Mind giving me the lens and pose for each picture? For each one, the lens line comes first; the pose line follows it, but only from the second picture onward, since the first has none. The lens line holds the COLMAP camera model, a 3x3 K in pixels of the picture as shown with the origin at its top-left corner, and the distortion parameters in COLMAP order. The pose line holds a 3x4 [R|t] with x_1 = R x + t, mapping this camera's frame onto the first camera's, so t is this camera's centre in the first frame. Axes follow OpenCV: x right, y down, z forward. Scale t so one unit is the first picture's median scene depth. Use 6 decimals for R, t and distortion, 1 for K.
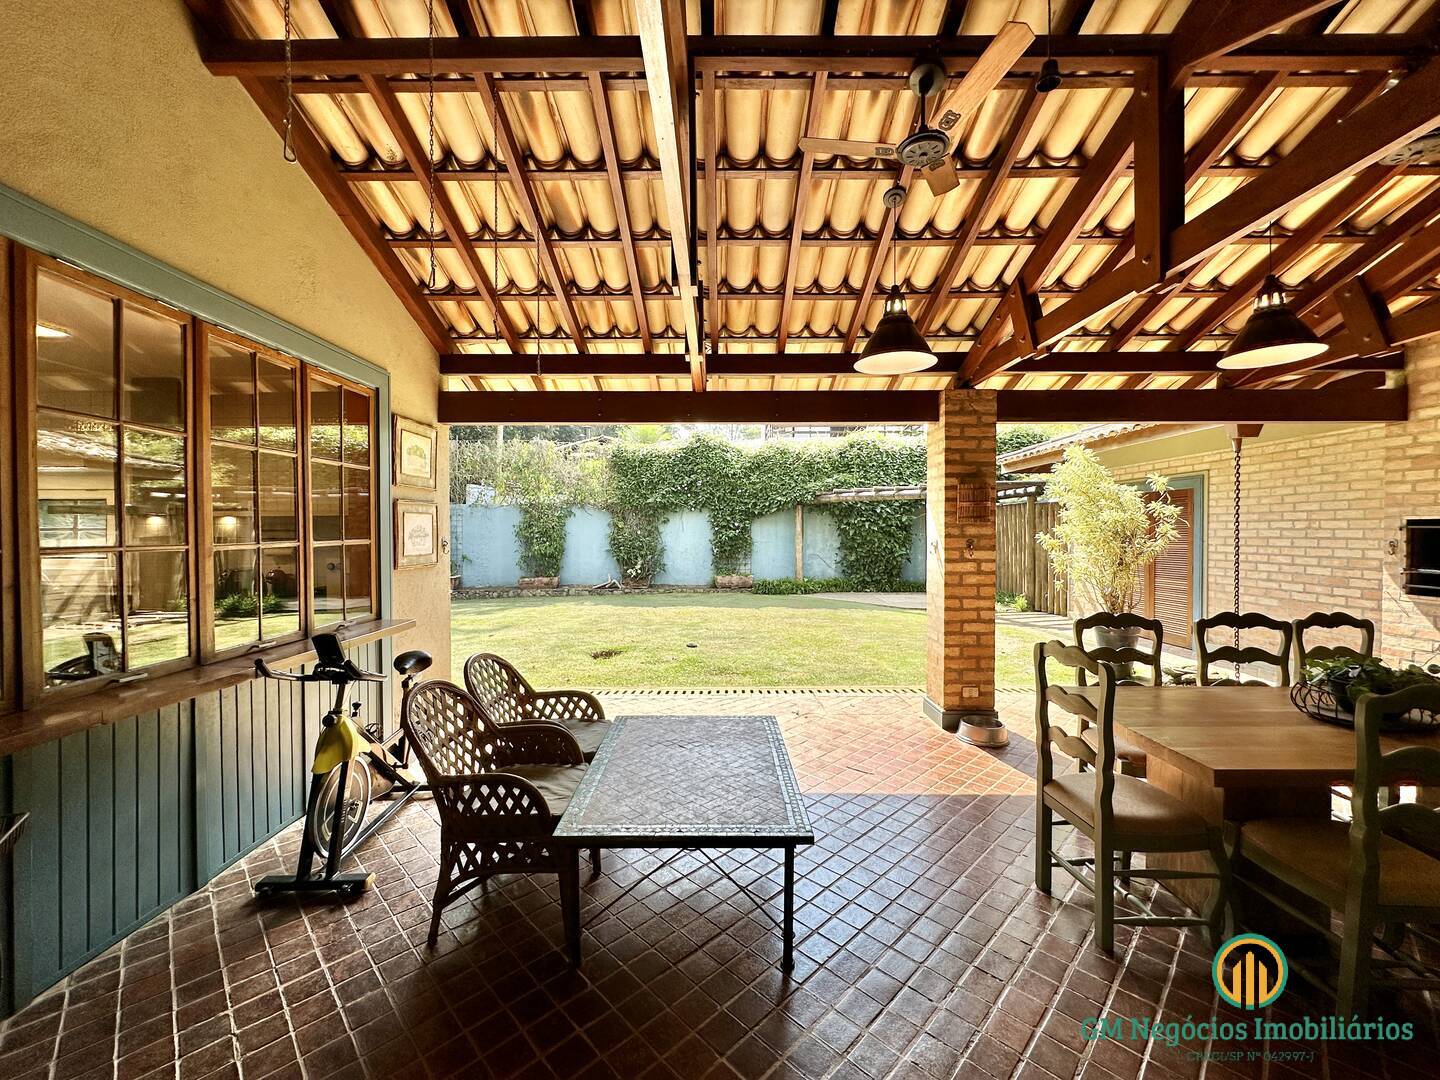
lens RADIAL K [[575.4, 0, 720.5], [0, 575.4, 540.1], [0, 0, 1]] dist [-0.006683, 0.001952]
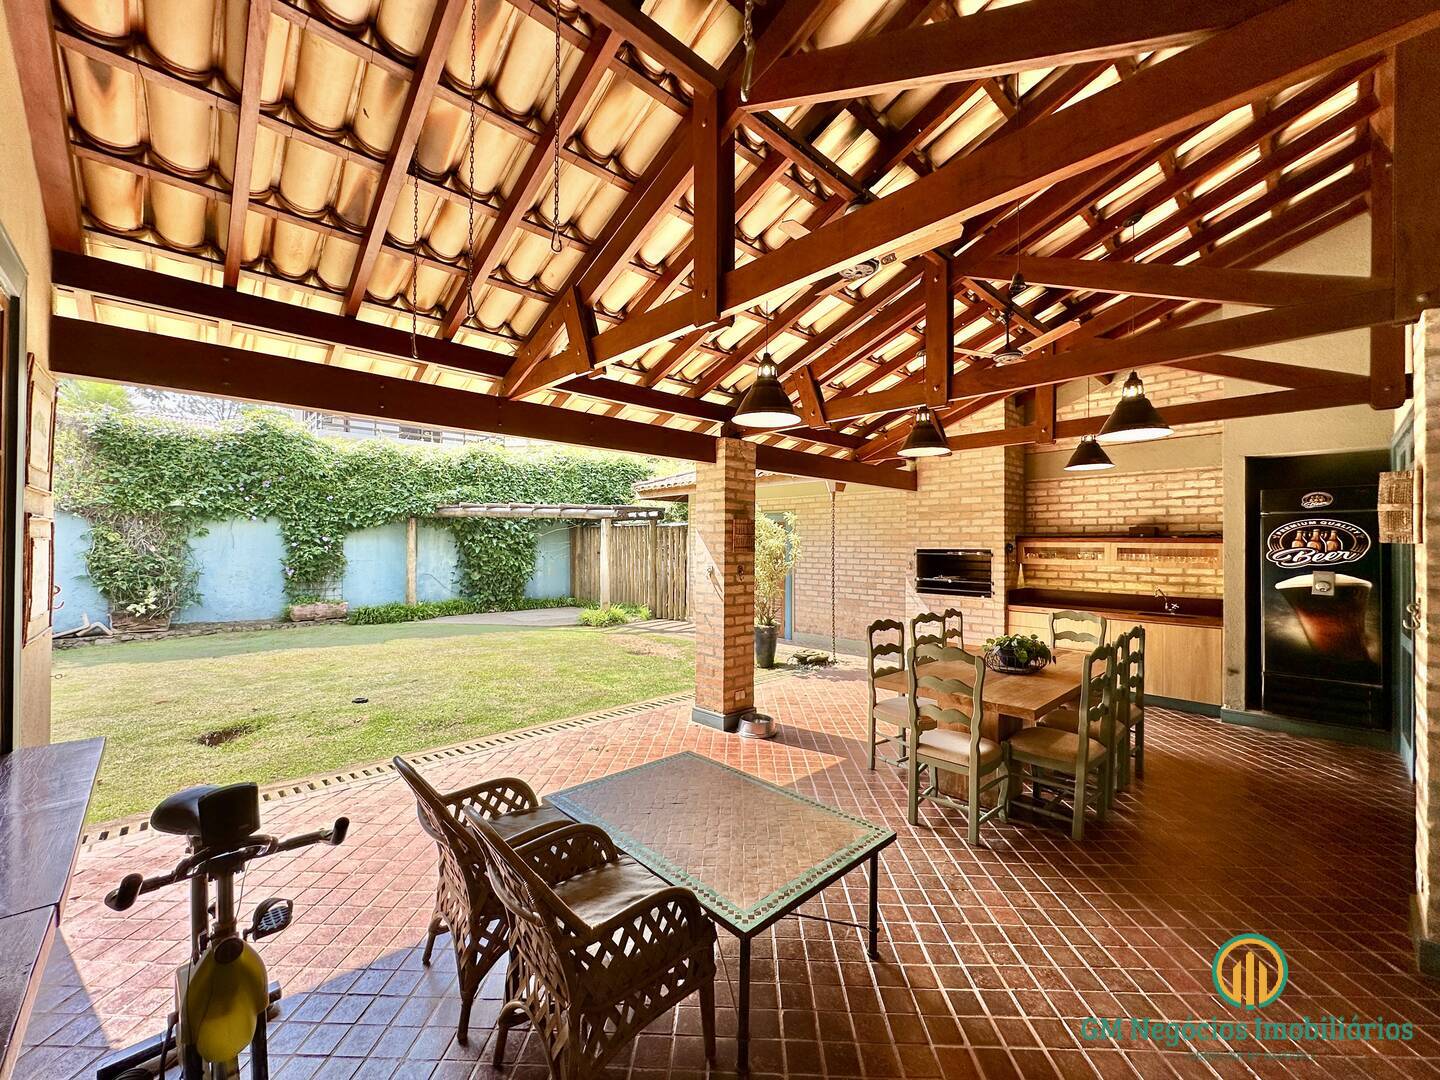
lens RADIAL K [[575.4, 0, 722.3], [0, 575.4, 540.8], [0, 0, 1]] dist [-0.006683, 0.001952]
pose [[0.722153, 0.010886, 0.691648, -0.412026], [0.002321, 0.999832, -0.018160, -0.031216], [-0.691730, 0.014719, 0.722006, 0.166863]]
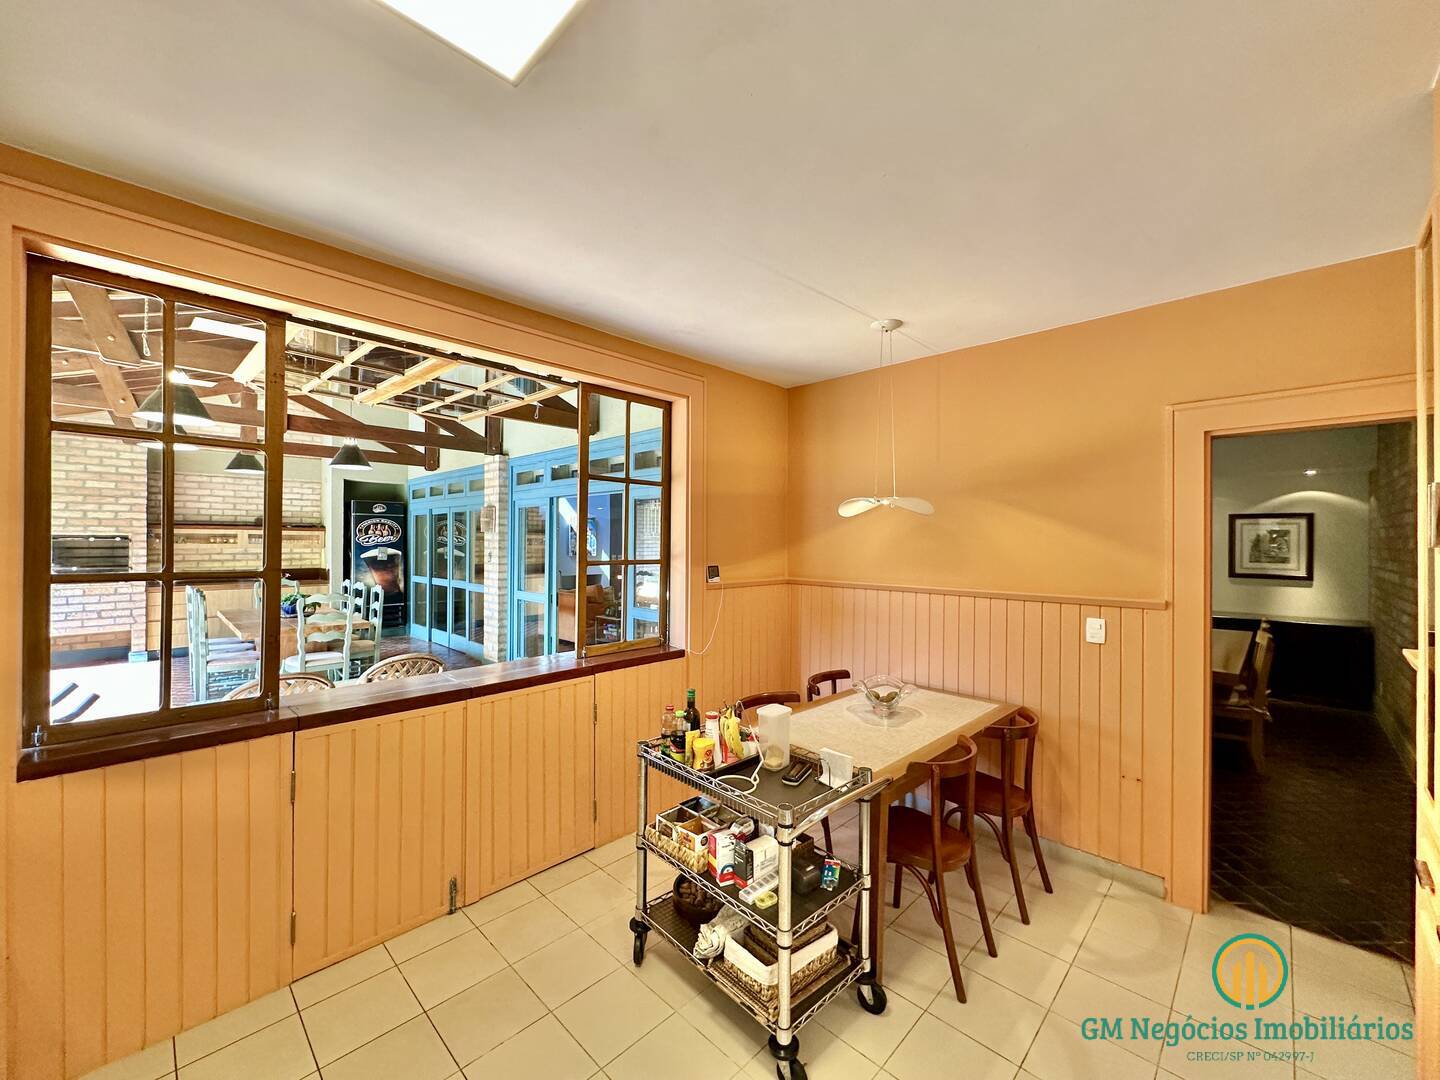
lens RADIAL K [[575.4, 0, 717.5], [0, 575.4, 539.5], [0, 0, 1]] dist [-0.006683, 0.001952]
pose [[-0.715752, -0.002125, 0.698351, -1.104270], [0.004374, 0.999962, 0.007526, -0.027093], [-0.698340, 0.008441, -0.715716, 0.796005]]
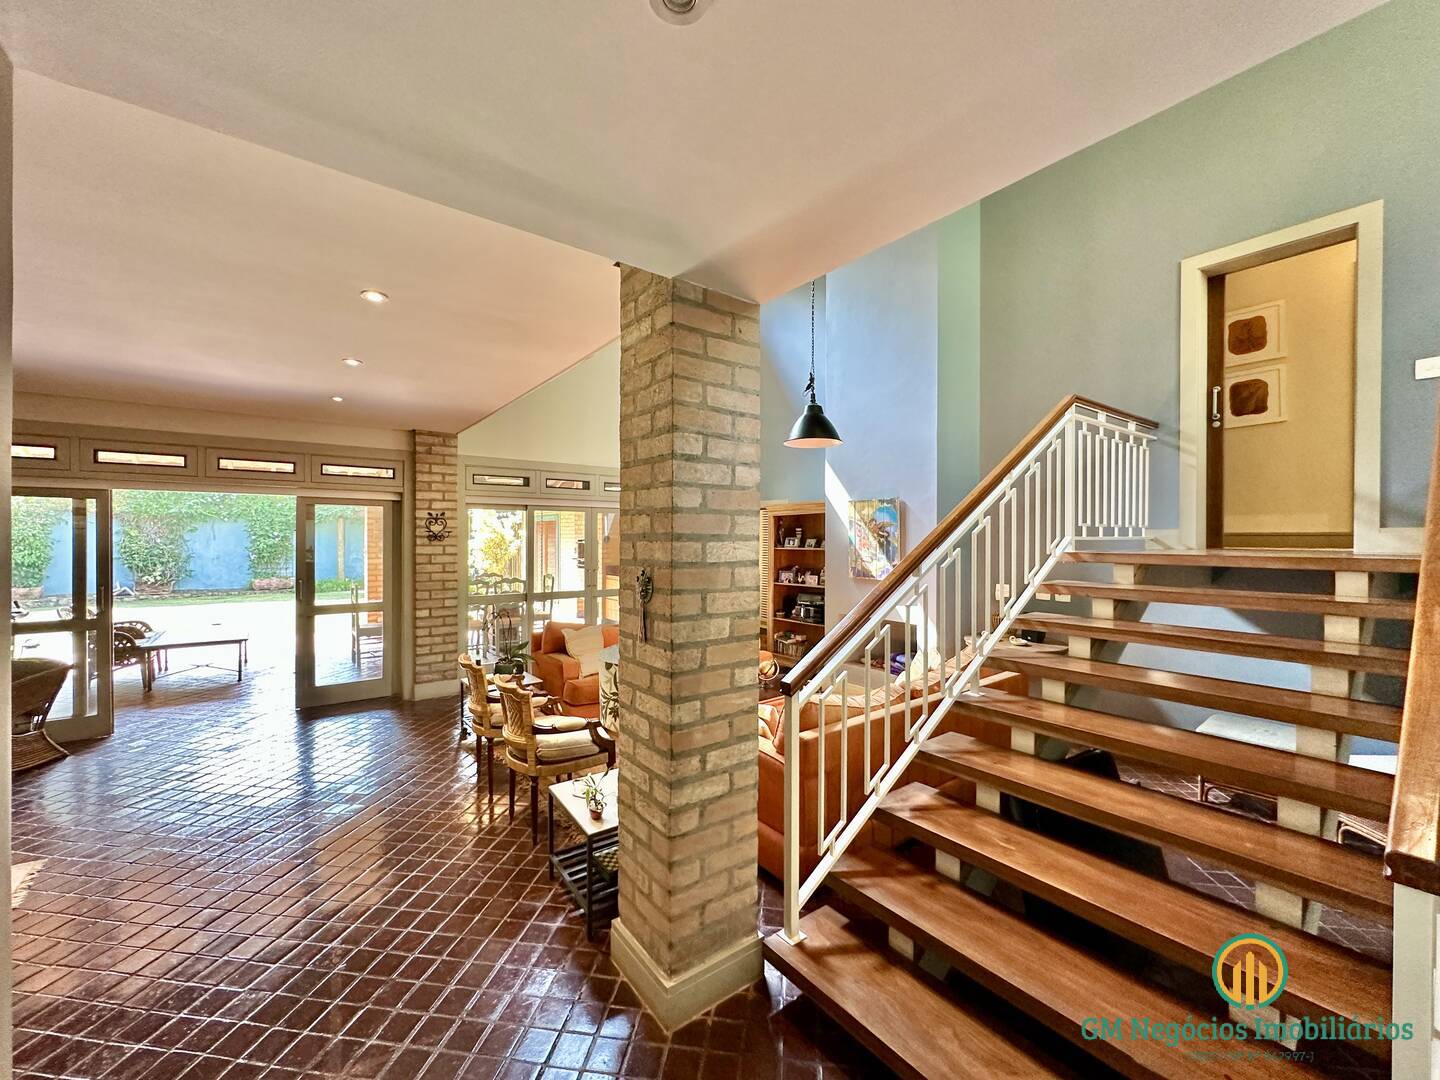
lens RADIAL K [[575.4, 0, 719.0], [0, 575.4, 539.0], [0, 0, 1]] dist [-0.006683, 0.001952]
pose [[0.798301, 0.002264, 0.602254, 0.148204], [0.003386, 0.999960, -0.008246, -0.014688], [-0.602249, 0.008622, 0.798262, -1.474839]]
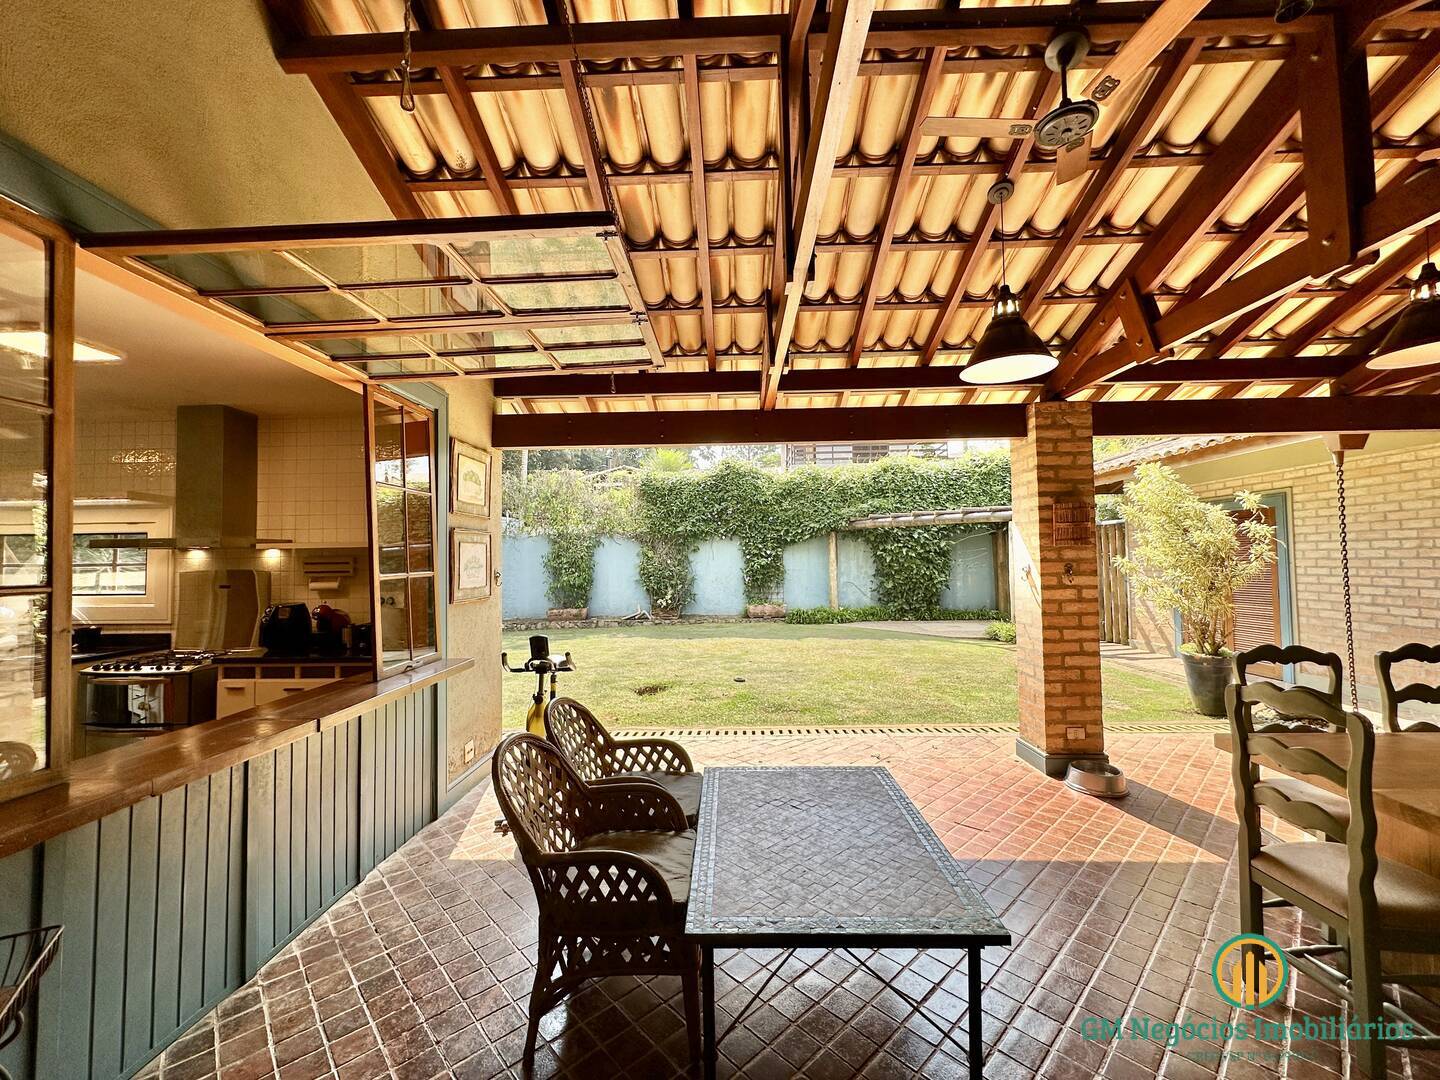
lens RADIAL K [[575.4, 0, 720.4], [0, 575.4, 540.3], [0, 0, 1]] dist [-0.006683, 0.001952]
pose [[0.999581, -0.013177, -0.025753, -0.094591], [0.011885, 0.998692, -0.049720, 0.000457], [0.026374, 0.049393, 0.998431, 0.072249]]
